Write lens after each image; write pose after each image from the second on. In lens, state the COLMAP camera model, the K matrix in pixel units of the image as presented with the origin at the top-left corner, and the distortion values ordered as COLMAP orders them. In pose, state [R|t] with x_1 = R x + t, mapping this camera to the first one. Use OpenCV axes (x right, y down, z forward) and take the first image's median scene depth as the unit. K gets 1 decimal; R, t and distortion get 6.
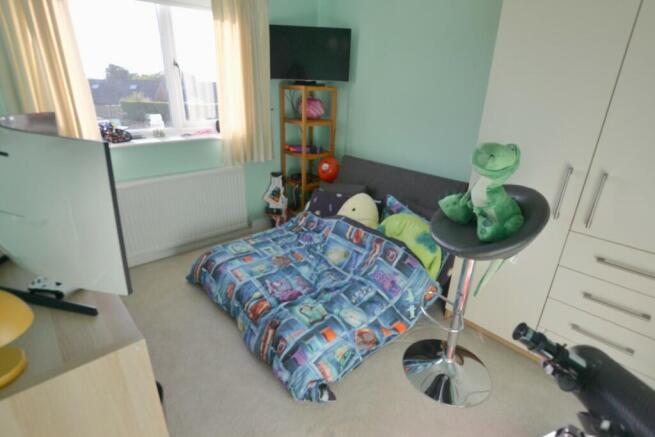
lens RADIAL K [[324.6, 0, 327.5], [0, 324.6, 218.5], [0, 0, 1]] dist [-0.024921, 0.000738]
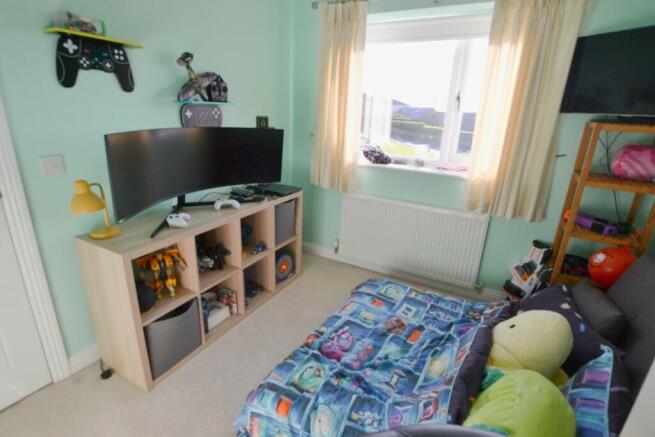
lens RADIAL K [[324.6, 0, 327.5], [0, 324.6, 218.5], [0, 0, 1]] dist [-0.024921, 0.000738]
pose [[0.327572, 0.280983, -0.902078, 0.419317], [-0.383170, 0.912225, 0.145003, -0.153374], [0.863642, 0.298150, 0.406484, 0.412432]]
